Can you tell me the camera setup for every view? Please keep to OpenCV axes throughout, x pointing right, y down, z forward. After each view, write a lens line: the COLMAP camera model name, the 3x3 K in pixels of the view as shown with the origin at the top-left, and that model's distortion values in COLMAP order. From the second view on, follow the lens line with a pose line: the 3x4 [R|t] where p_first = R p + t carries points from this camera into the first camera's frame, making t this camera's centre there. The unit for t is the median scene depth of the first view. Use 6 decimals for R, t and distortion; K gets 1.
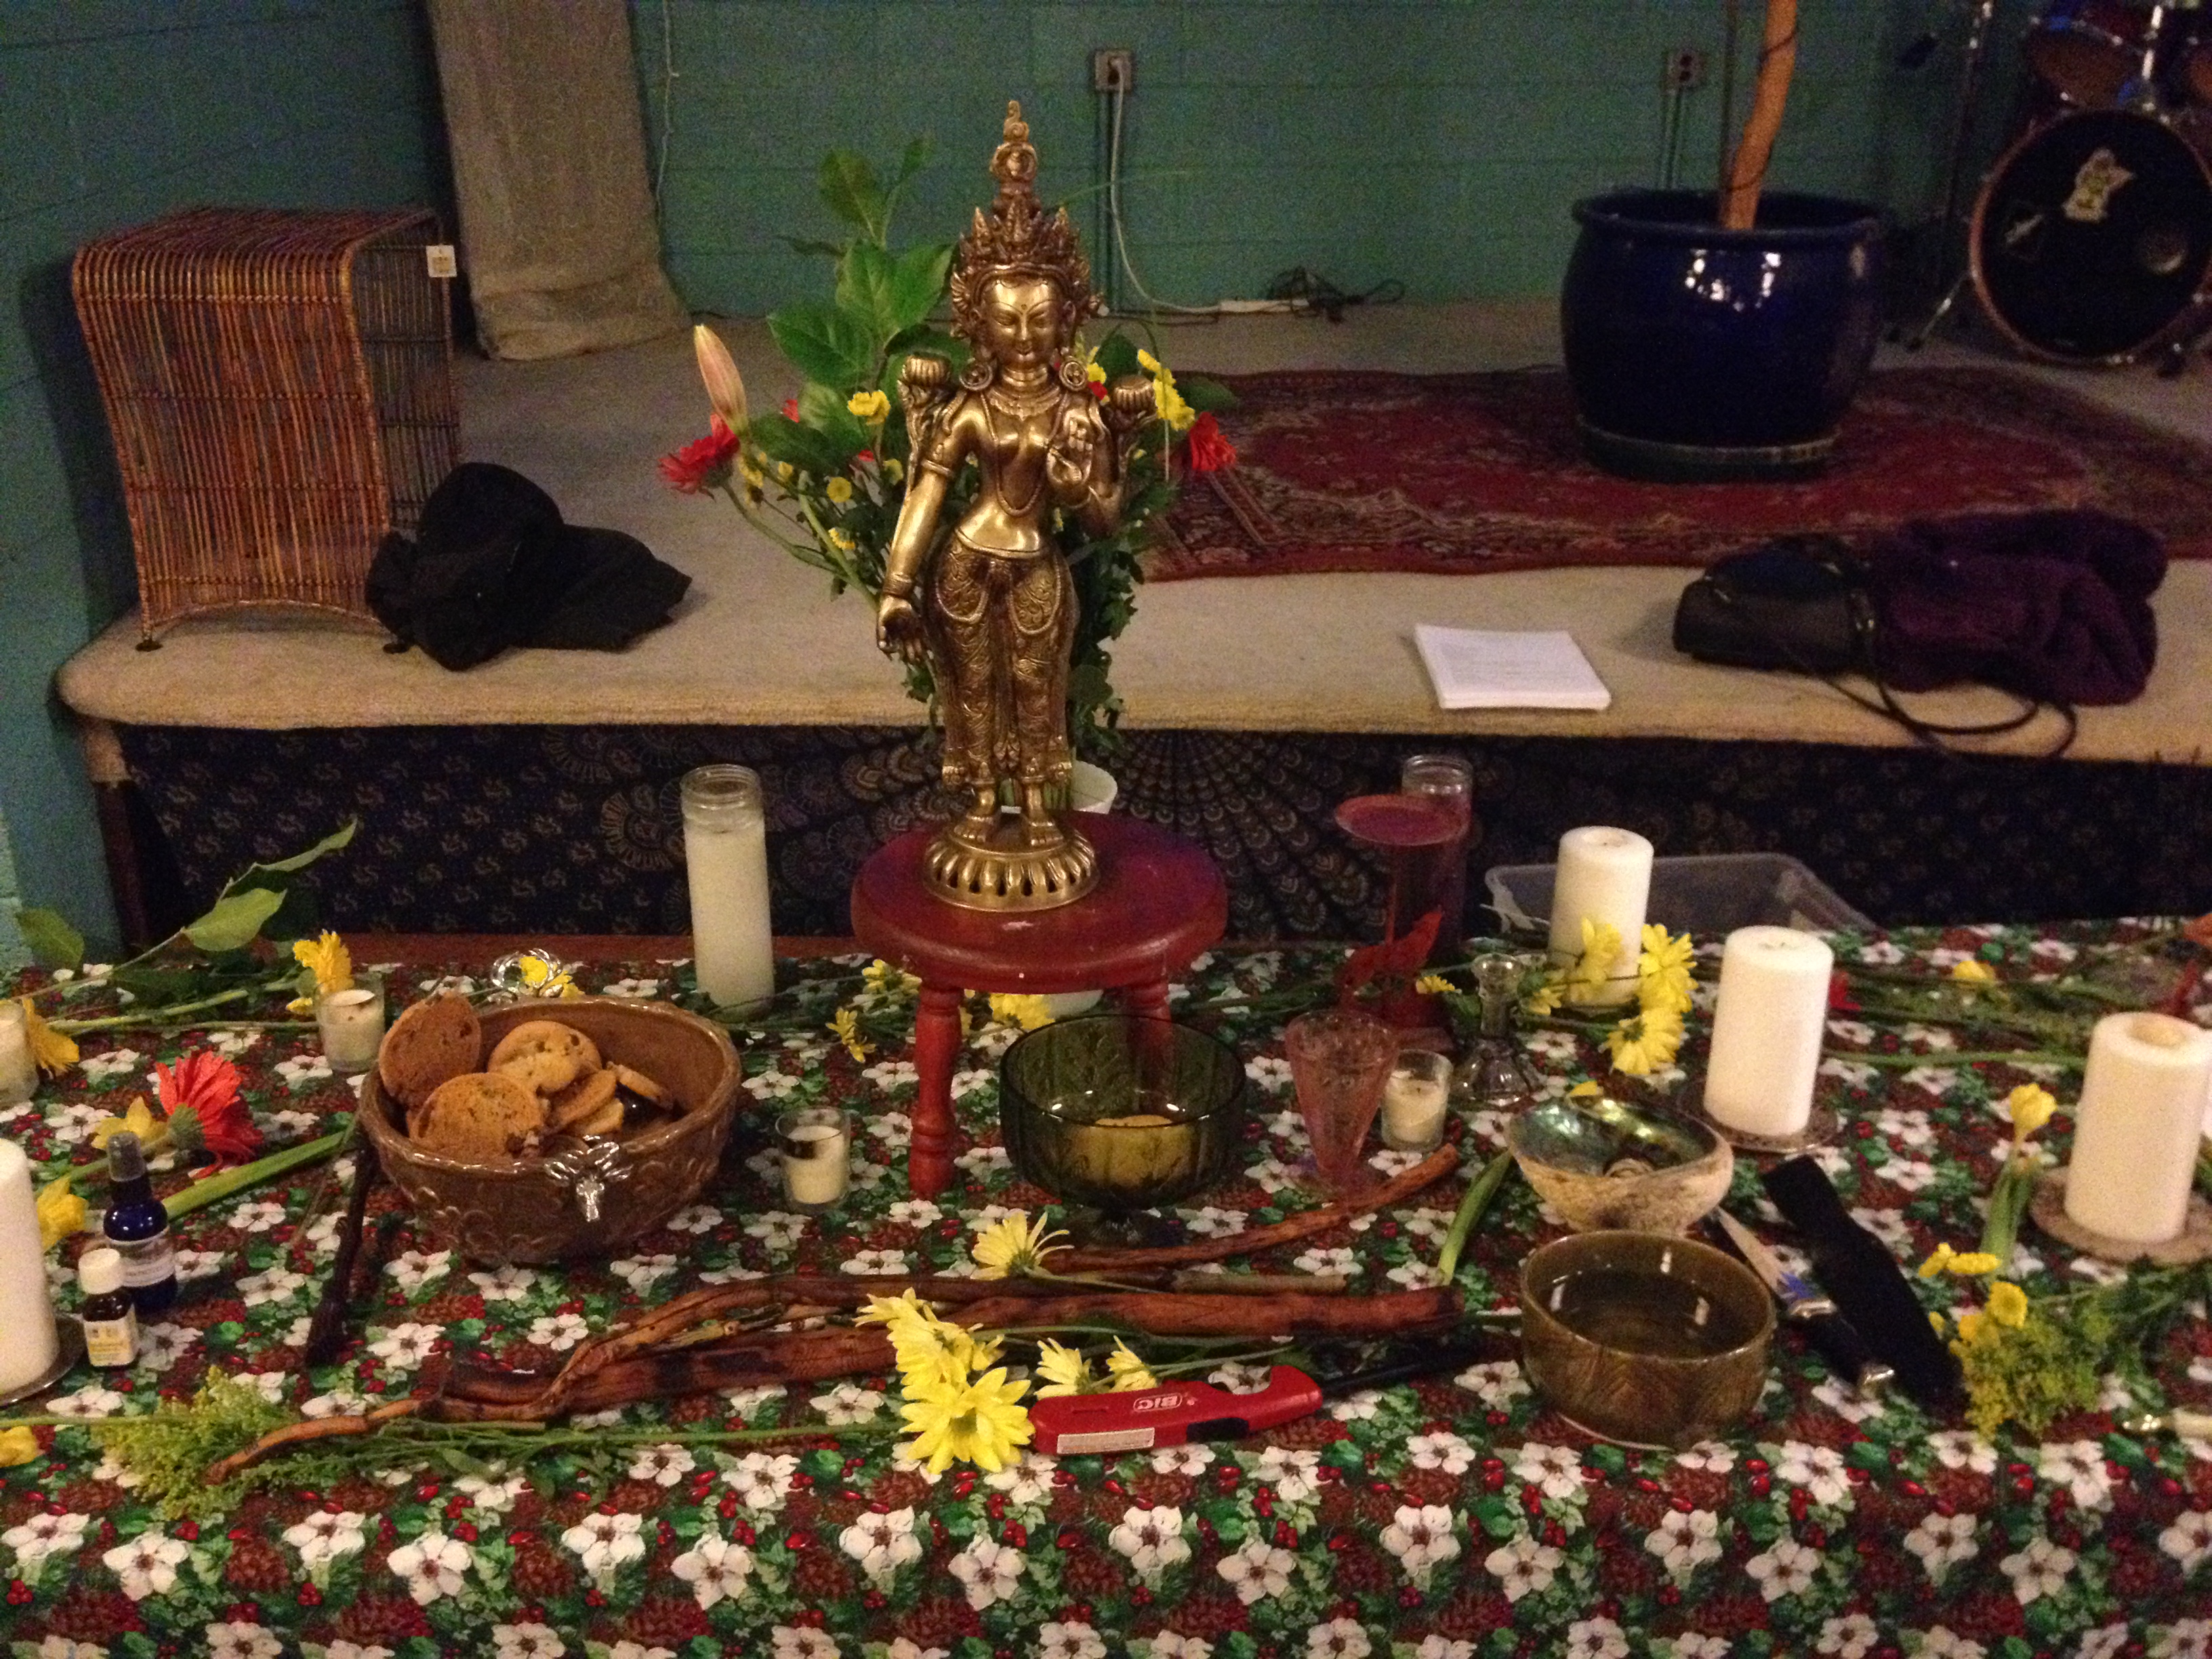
lens RADIAL K [[2110.0, 0, 1087.8], [0, 2110.0, 835.4], [0, 0, 1]] dist [0.161353, -0.334959]
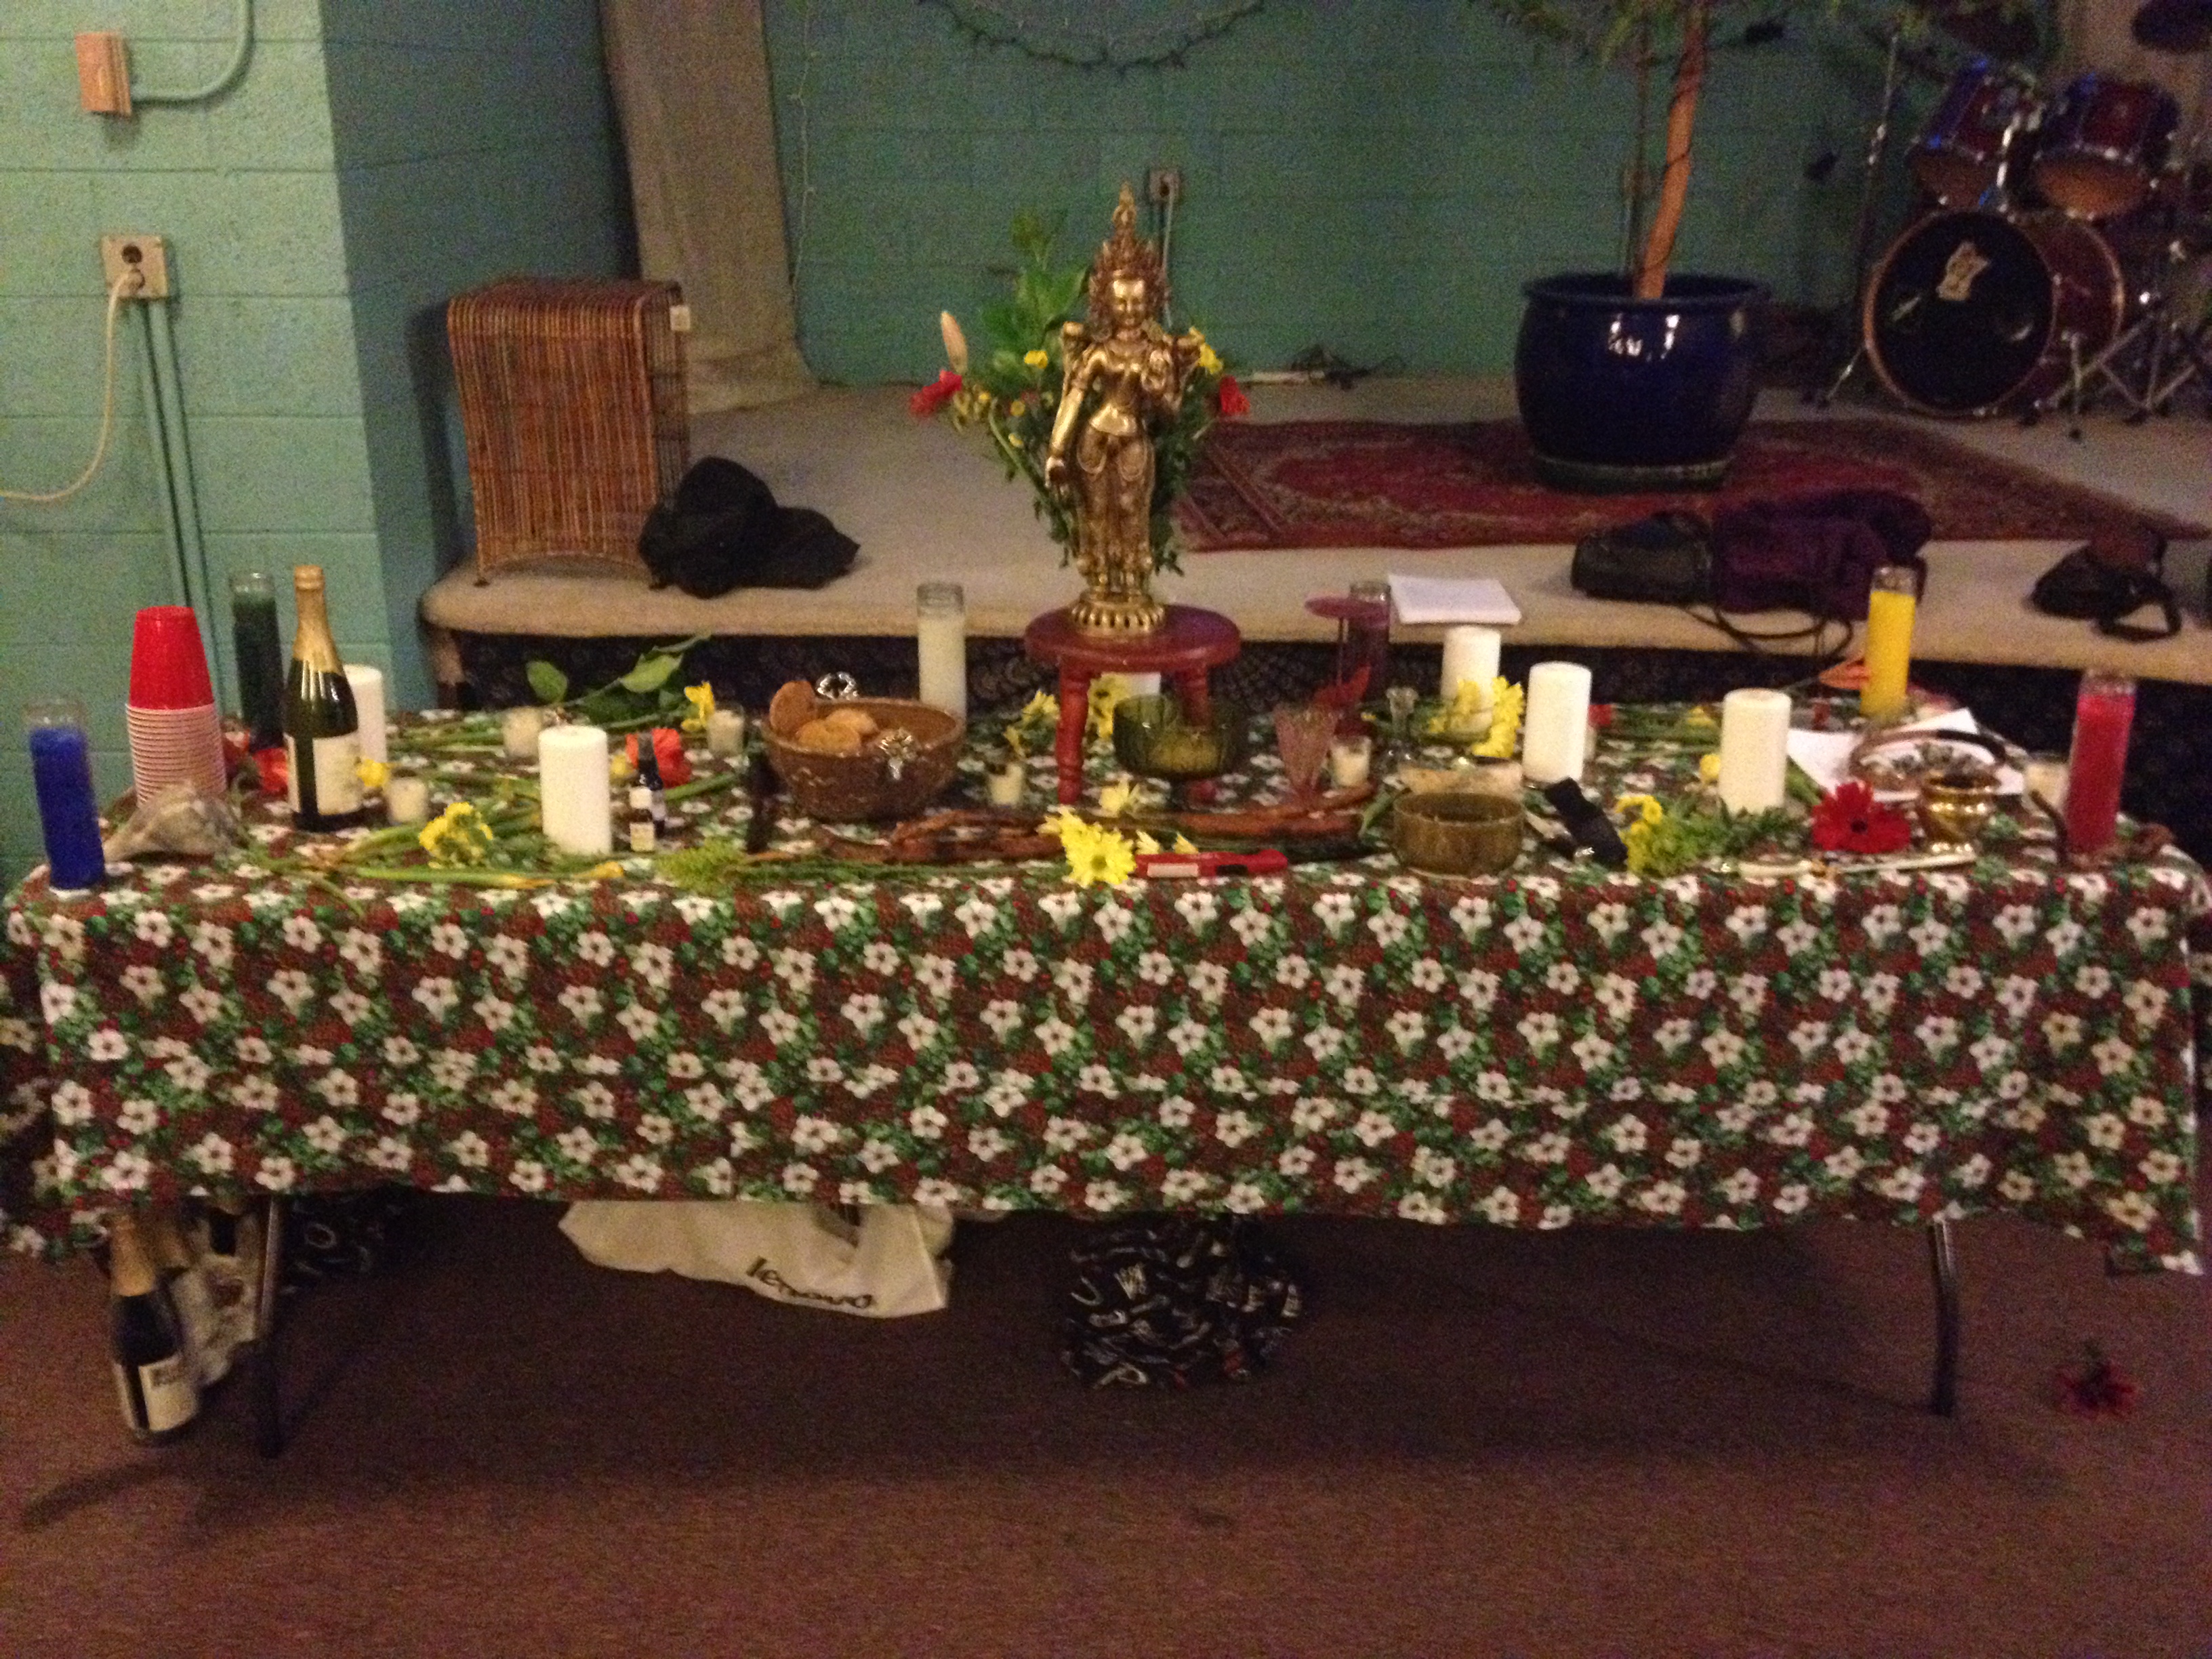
lens RADIAL K [[2110.0, 0, 1087.8], [0, 2110.0, 835.4], [0, 0, 1]] dist [0.161353, -0.334959]
pose [[0.999811, 0.003271, -0.019178, -0.027780], [-0.004267, 0.998632, -0.052120, 0.302501], [0.018982, 0.052192, 0.998457, -0.782546]]
